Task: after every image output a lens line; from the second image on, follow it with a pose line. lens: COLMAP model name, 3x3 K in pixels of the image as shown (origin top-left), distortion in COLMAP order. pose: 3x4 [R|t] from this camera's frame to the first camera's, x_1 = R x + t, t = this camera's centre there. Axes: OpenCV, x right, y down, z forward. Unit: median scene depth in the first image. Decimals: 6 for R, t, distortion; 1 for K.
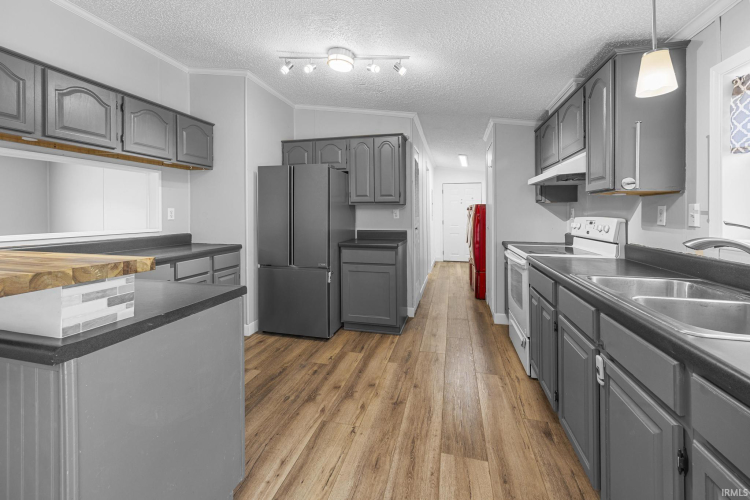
lens RADIAL K [[308.5, 0, 376.1], [0, 308.5, 215.8], [0, 0, 1]] dist [-0.000598, -0.000139]
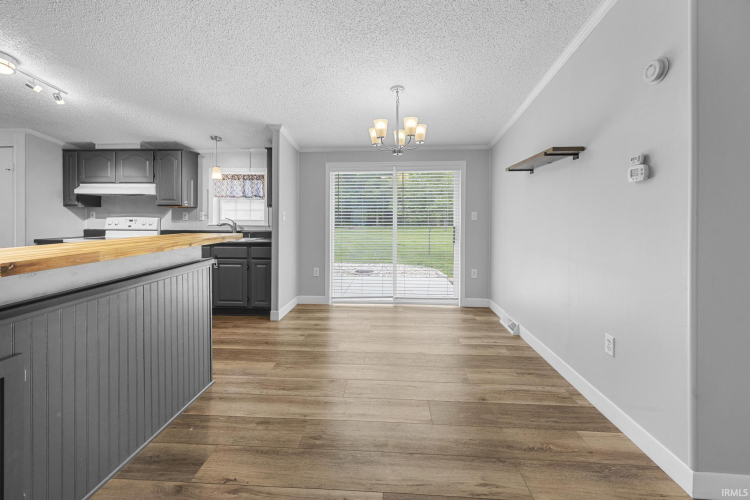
lens RADIAL K [[308.5, 0, 376.1], [0, 308.5, 215.8], [0, 0, 1]] dist [-0.000598, -0.000139]
pose [[-0.203959, -0.001264, 0.978979, -1.566275], [0.001627, 0.999997, 0.001630, -0.005481], [-0.978978, 0.001925, -0.203957, 0.003590]]
